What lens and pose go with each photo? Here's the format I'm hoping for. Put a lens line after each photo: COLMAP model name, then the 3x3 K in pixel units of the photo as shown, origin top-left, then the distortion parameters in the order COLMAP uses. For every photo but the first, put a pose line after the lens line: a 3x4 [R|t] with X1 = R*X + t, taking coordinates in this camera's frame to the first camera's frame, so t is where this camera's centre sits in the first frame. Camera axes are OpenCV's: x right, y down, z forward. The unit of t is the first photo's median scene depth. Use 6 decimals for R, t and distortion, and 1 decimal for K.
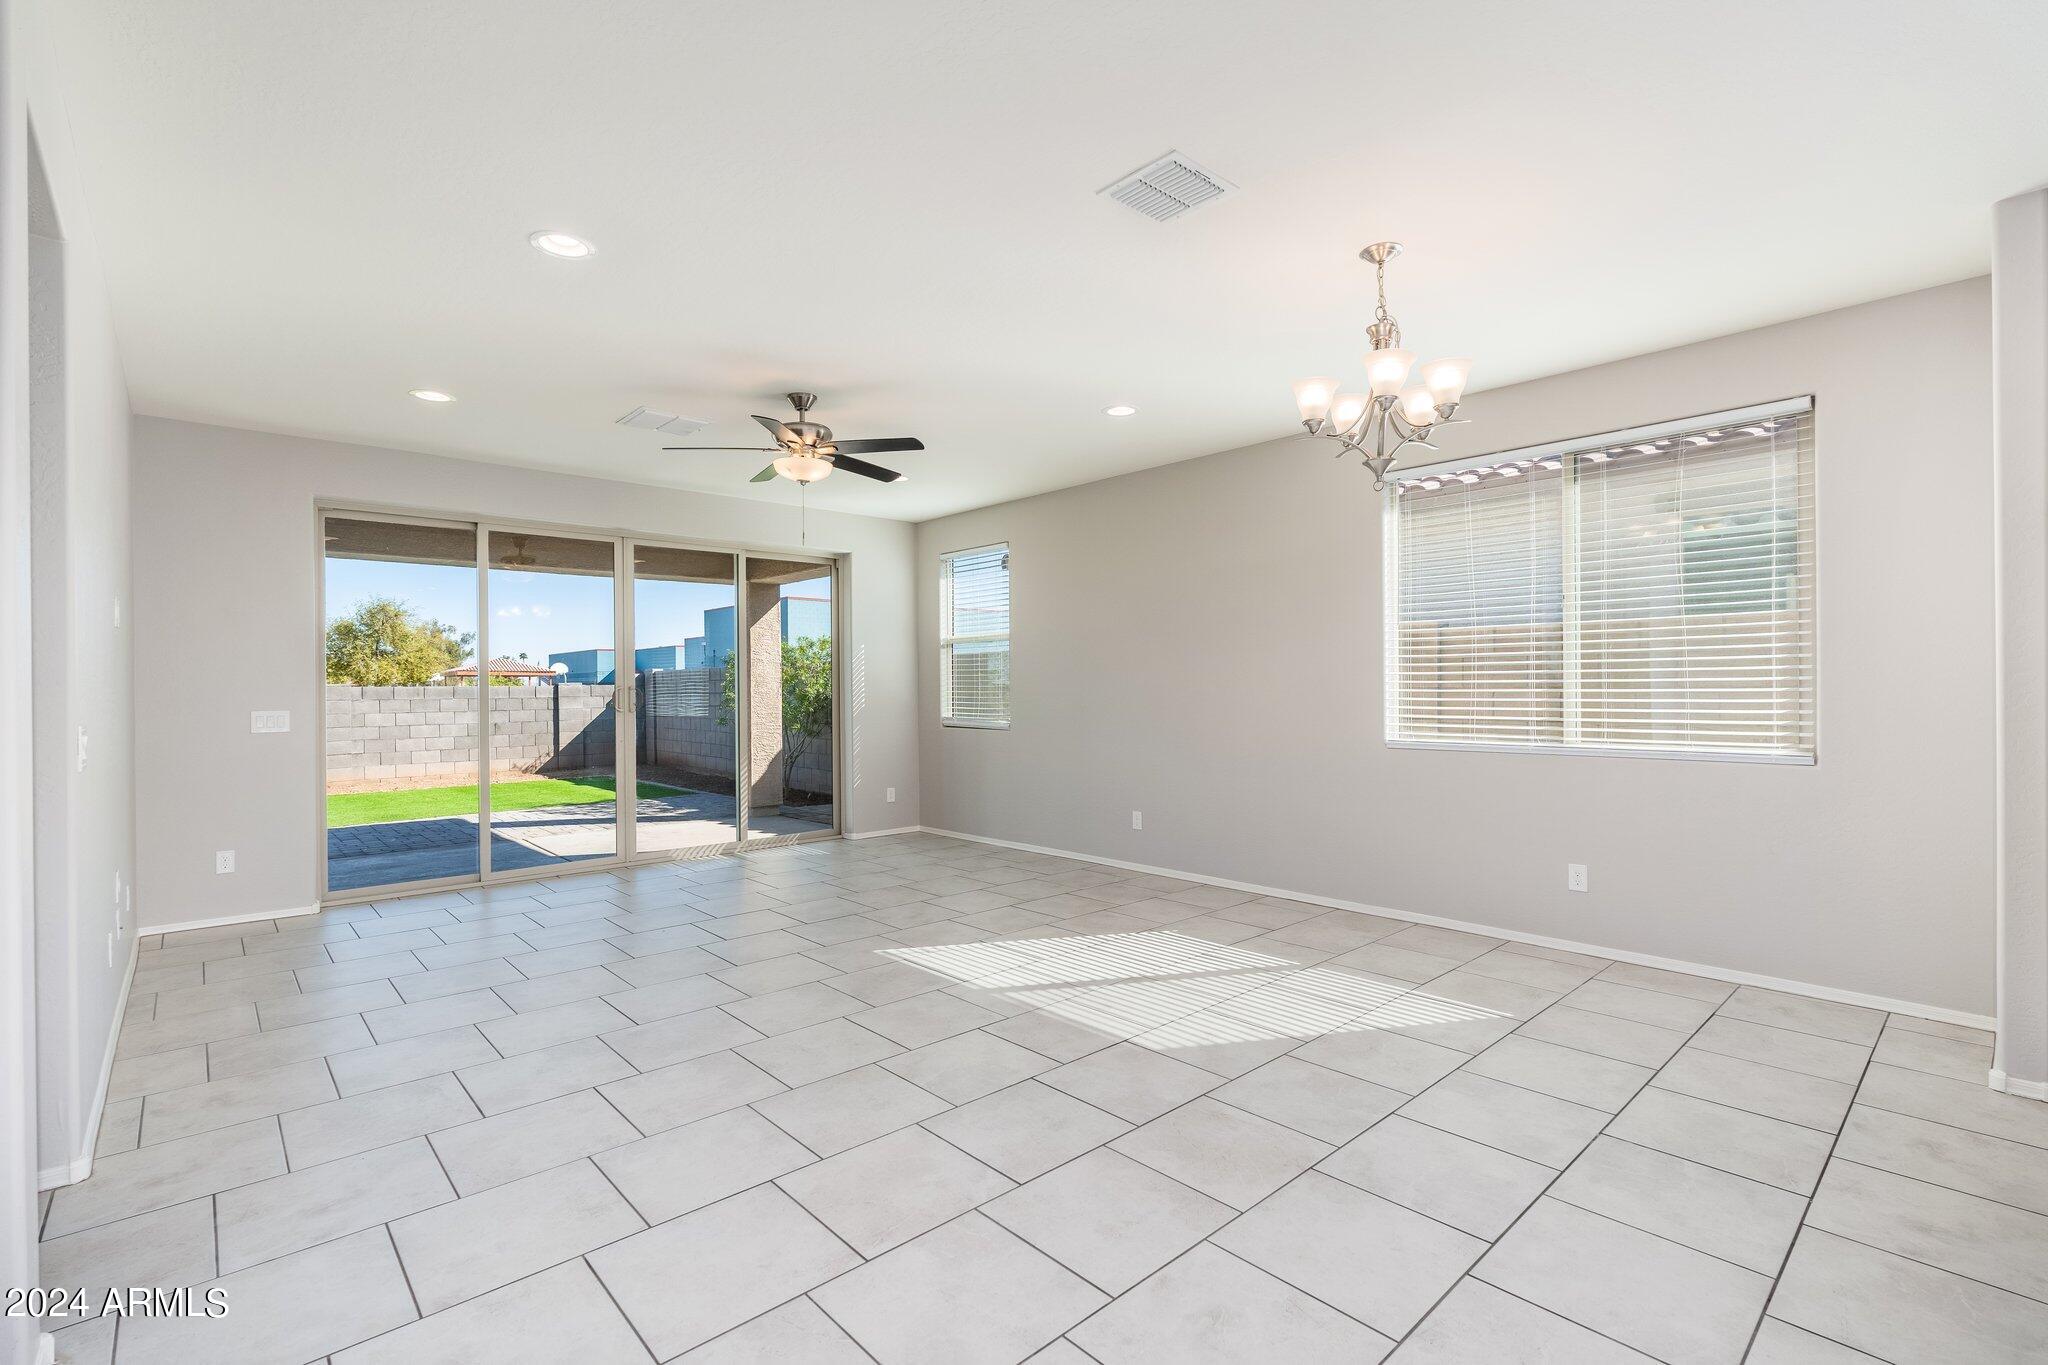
lens RADIAL K [[922.3, 0, 1029.2], [0, 922.3, 688.0], [0, 0, 1]] dist [0.009652, 0.000308]
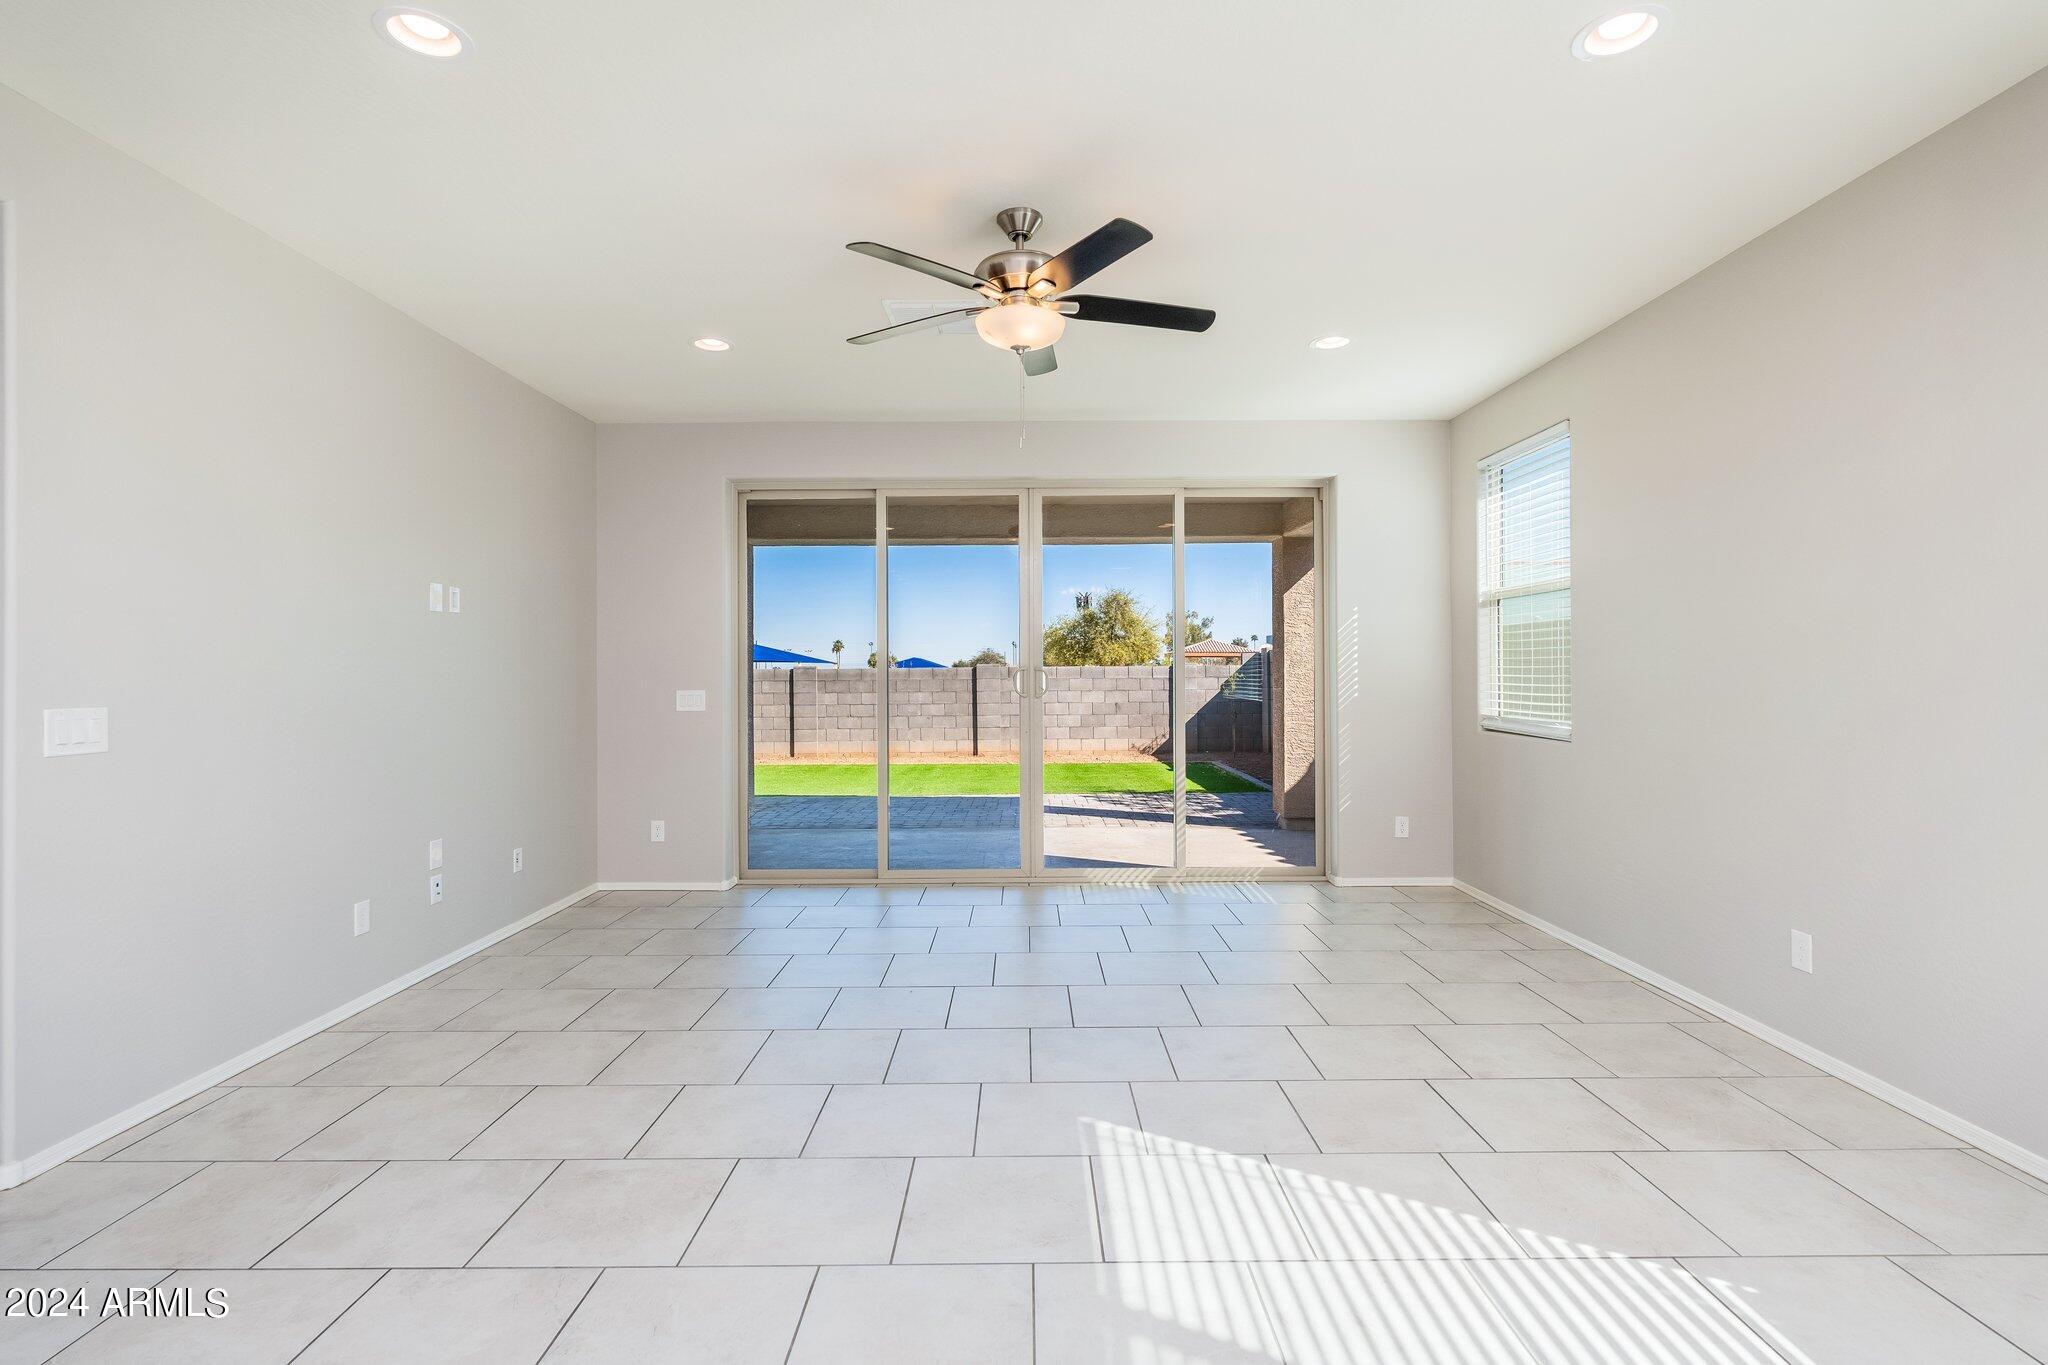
lens RADIAL K [[967.4, 0, 1025.9], [0, 967.4, 673.3], [0, 0, 1]] dist [0.002115, 0.000182]
pose [[0.742222, 0.005338, -0.670132, 0.123089], [-0.001889, 0.999981, 0.005873, -0.000840], [0.670151, -0.003093, 0.742218, 0.292466]]
